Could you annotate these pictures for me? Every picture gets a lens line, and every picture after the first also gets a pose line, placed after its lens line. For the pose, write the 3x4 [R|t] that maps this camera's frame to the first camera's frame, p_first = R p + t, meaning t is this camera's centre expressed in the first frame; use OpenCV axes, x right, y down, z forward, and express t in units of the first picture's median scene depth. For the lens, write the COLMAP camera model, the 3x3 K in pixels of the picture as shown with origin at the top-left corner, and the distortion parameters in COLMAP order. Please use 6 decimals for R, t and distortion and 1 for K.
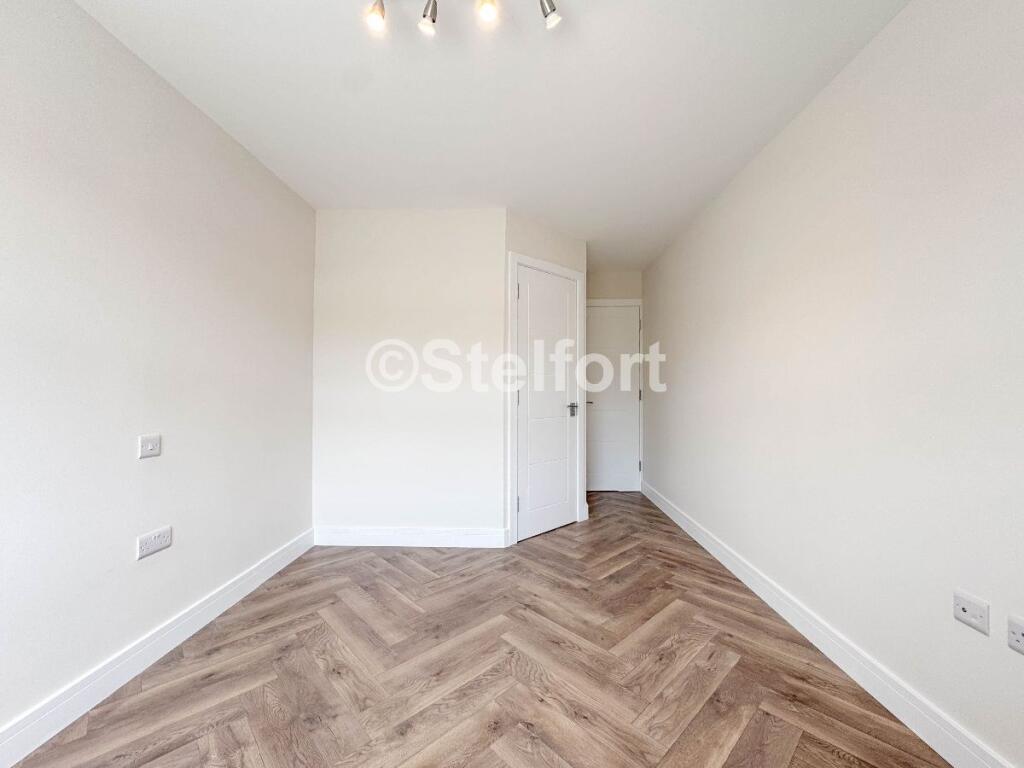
lens RADIAL K [[416.9, 0, 512.0], [0, 416.9, 384.0], [0, 0, 1]] dist [-0.000990, -0.000100]
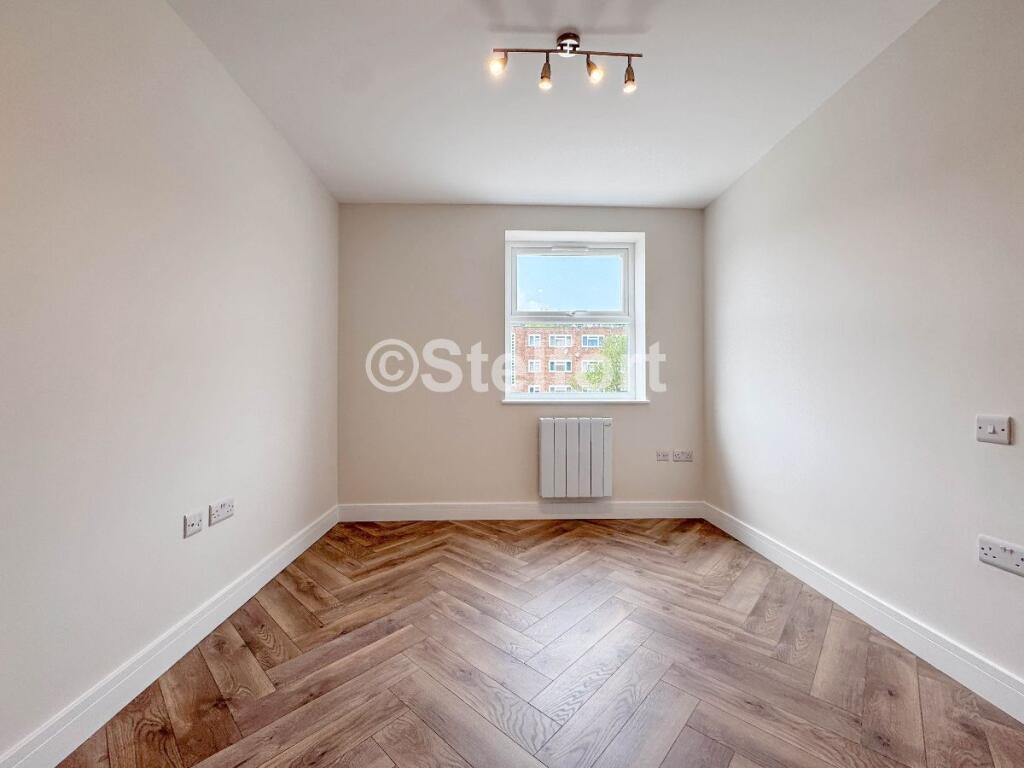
lens RADIAL K [[416.9, 0, 512.0], [0, 416.9, 384.0], [0, 0, 1]] dist [-0.000990, -0.000100]
pose [[-0.997724, -0.001734, -0.067401, 0.109666], [-0.001150, 0.999961, -0.008706, 0.075469], [0.067414, -0.008609, -0.997688, 1.838232]]
